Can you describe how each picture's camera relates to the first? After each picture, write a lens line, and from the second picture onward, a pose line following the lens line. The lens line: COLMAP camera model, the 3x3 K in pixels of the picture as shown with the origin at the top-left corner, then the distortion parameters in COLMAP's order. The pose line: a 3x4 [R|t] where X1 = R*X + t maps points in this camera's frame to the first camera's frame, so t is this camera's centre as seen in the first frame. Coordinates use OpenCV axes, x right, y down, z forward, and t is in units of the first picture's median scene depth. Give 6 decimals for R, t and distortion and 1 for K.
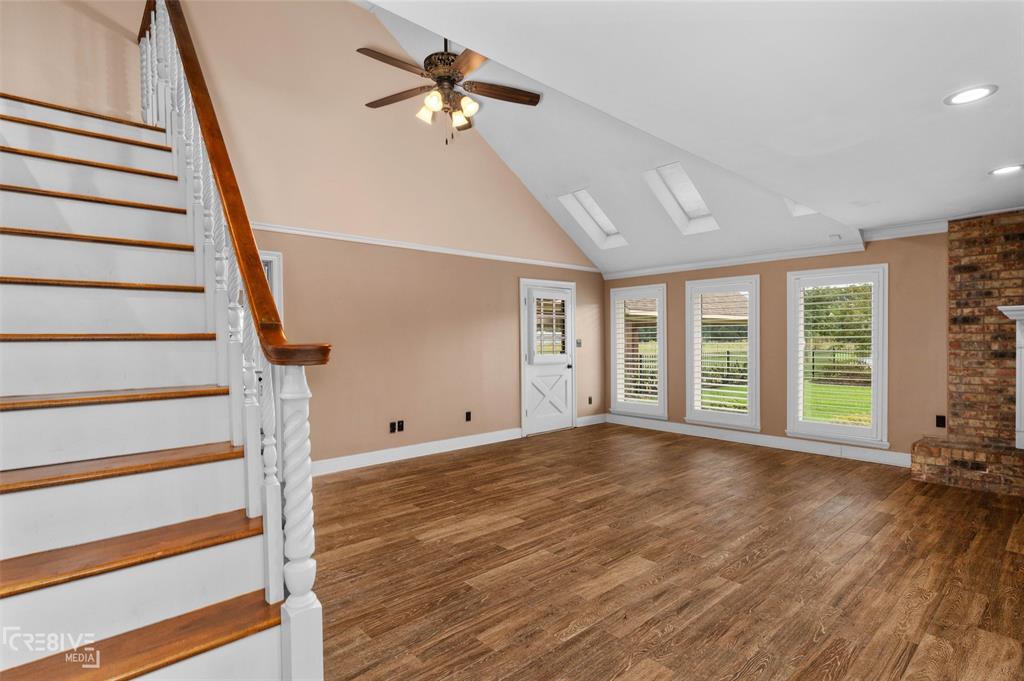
lens RADIAL K [[493.7, 0, 516.9], [0, 493.7, 353.6], [0, 0, 1]] dist [-0.001107, -0.001089]
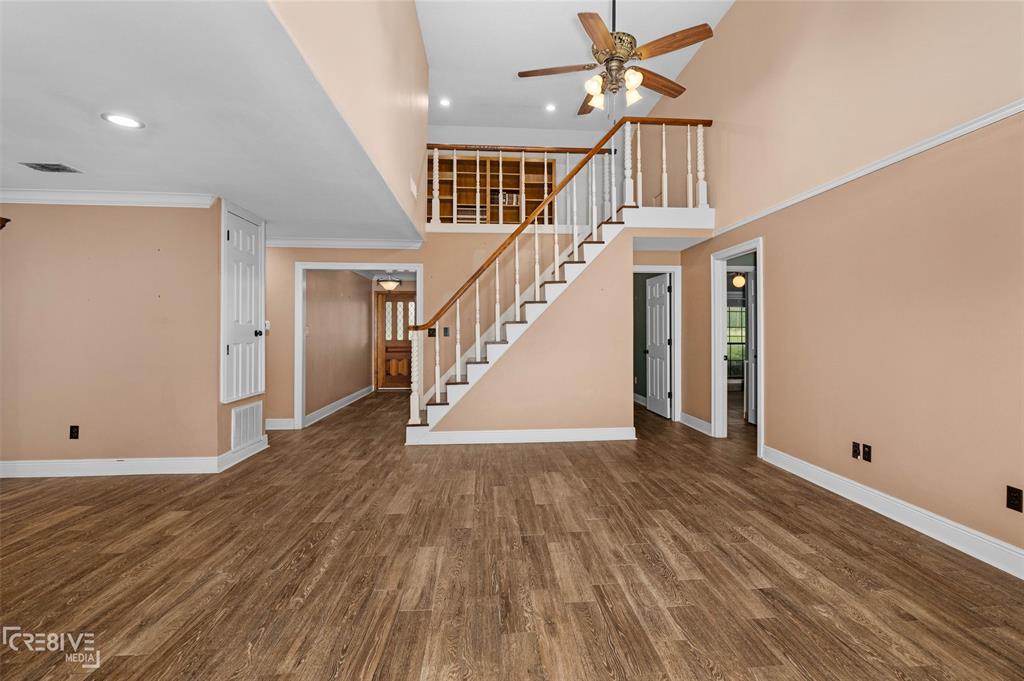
lens RADIAL K [[480.4, 0, 523.3], [0, 480.4, 328.4], [0, 0, 1]] dist [-0.002538, 0.000349]
pose [[-0.605322, 0.005394, -0.795963, 0.719717], [-0.013823, 0.999755, 0.017287, -0.024482], [0.795861, 0.021467, -0.605099, 1.413702]]
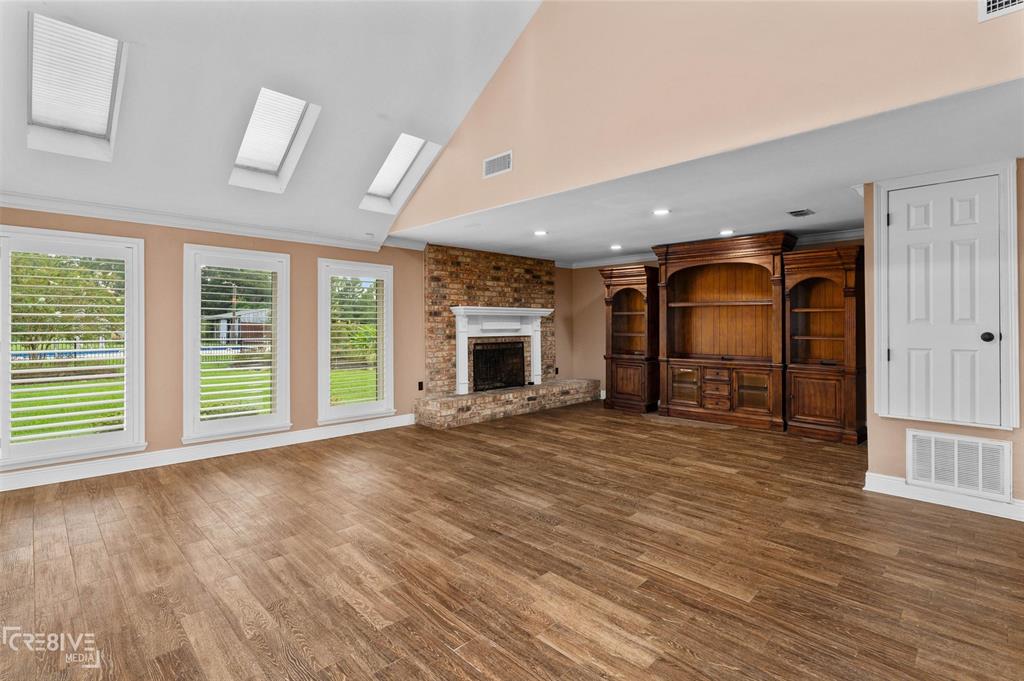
lens RADIAL K [[480.4, 0, 523.3], [0, 480.4, 328.4], [0, 0, 1]] dist [-0.002538, 0.000349]
pose [[-0.055470, 0.001027, 0.998460, -0.631942], [0.028276, 0.999600, 0.000543, -0.021159], [-0.998060, 0.028263, -0.055477, 0.974149]]
